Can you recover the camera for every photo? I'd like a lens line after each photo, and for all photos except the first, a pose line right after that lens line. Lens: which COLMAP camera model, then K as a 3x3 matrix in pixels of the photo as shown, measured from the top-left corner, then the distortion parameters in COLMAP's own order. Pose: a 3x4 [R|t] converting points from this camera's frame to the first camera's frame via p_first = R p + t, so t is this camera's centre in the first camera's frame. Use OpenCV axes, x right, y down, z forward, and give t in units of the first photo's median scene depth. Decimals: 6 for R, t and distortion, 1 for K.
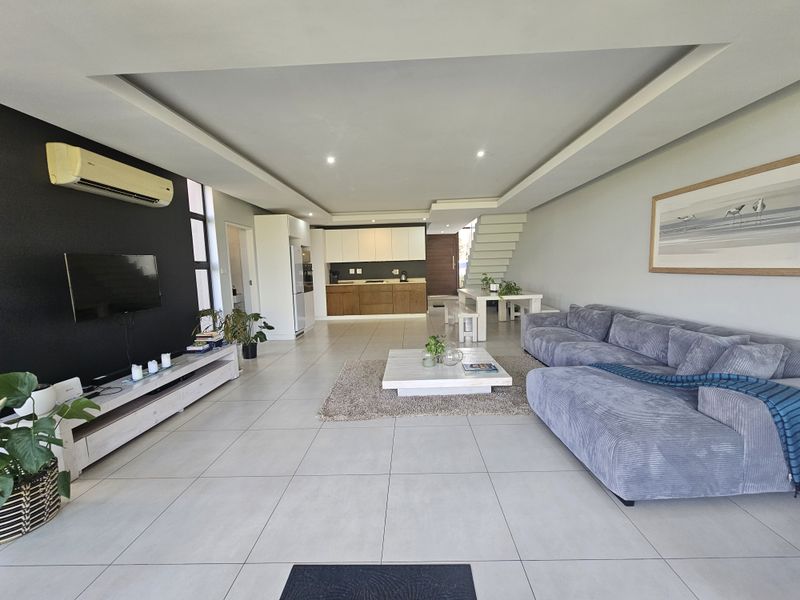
lens RADIAL K [[327.6, 0, 400.0], [0, 327.6, 300.0], [0, 0, 1]] dist [-0.001210, 0.000198]
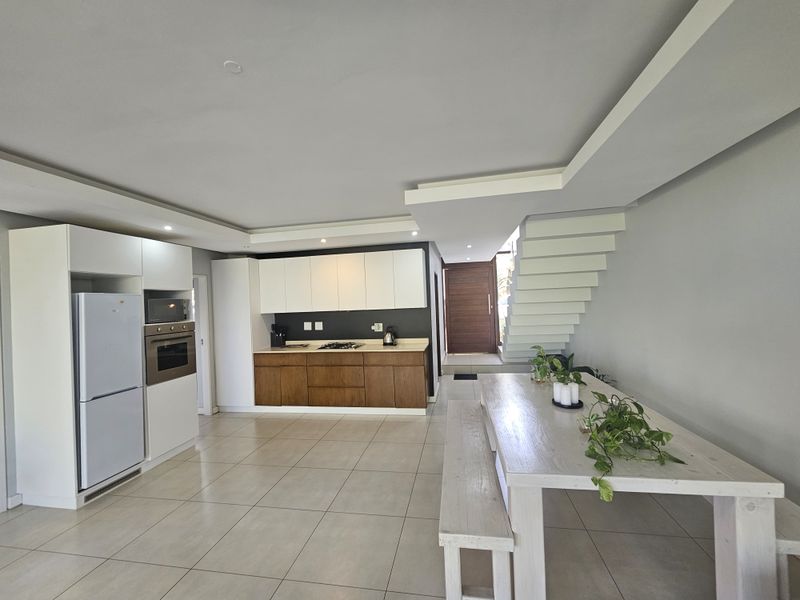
lens RADIAL K [[327.6, 0, 400.0], [0, 327.6, 300.0], [0, 0, 1]] dist [-0.001210, 0.000198]
pose [[0.987846, -0.012777, -0.154912, 0.351875], [-0.002510, 0.995175, -0.098087, -0.232607], [0.155418, 0.097284, 0.983047, 1.295227]]
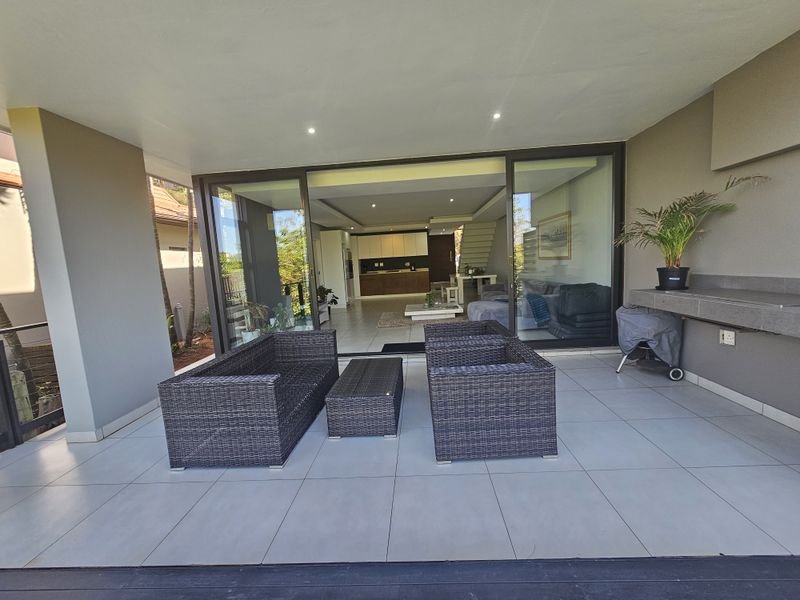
lens RADIAL K [[327.6, 0, 400.0], [0, 327.6, 300.0], [0, 0, 1]] dist [-0.001210, 0.000198]
pose [[0.999235, -0.025853, -0.029339, -0.021781], [0.026363, 0.999505, 0.017145, 0.130813], [0.028881, -0.017906, 0.999422, -1.252340]]
